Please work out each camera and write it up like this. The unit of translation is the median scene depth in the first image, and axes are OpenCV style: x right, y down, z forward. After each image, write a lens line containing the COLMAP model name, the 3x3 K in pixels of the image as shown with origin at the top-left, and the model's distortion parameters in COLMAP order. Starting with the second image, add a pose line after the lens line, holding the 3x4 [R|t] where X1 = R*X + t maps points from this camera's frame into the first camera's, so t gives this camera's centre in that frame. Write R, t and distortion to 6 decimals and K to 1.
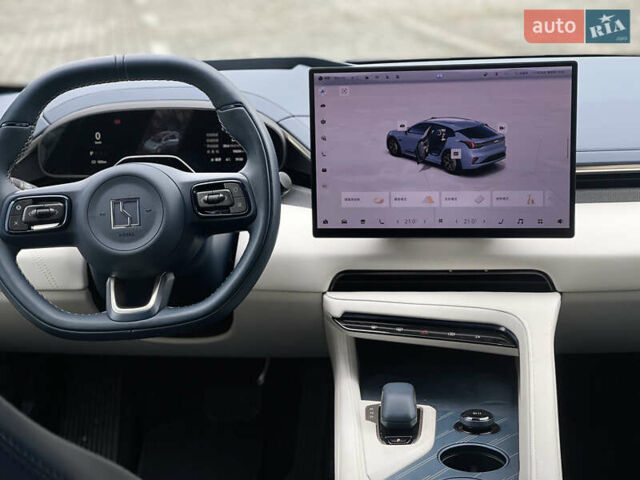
lens RADIAL K [[1212.2, 0, 320.0], [0, 1212.2, 240.0], [0, 0, 1]] dist [0.286269, -0.046036]
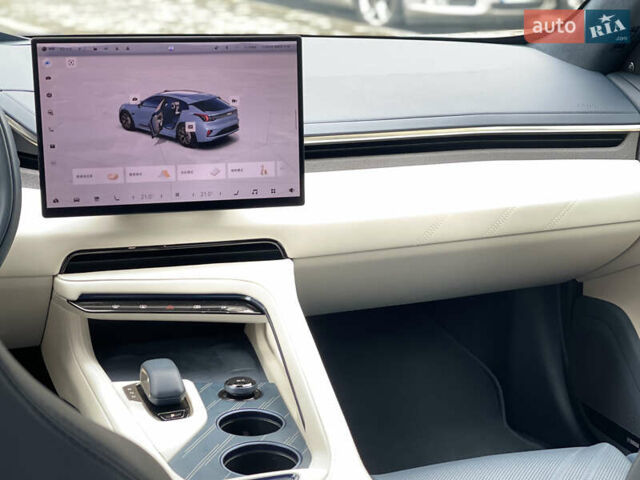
lens RADIAL K [[1212.2, 0, 320.0], [0, 1212.2, 240.0], [0, 0, 1]] dist [0.286269, -0.046036]
pose [[0.929463, -0.057907, 0.364343, -0.159869], [0.051757, 0.998305, 0.026632, 0.000783], [-0.365267, -0.005896, 0.930884, 0.027866]]
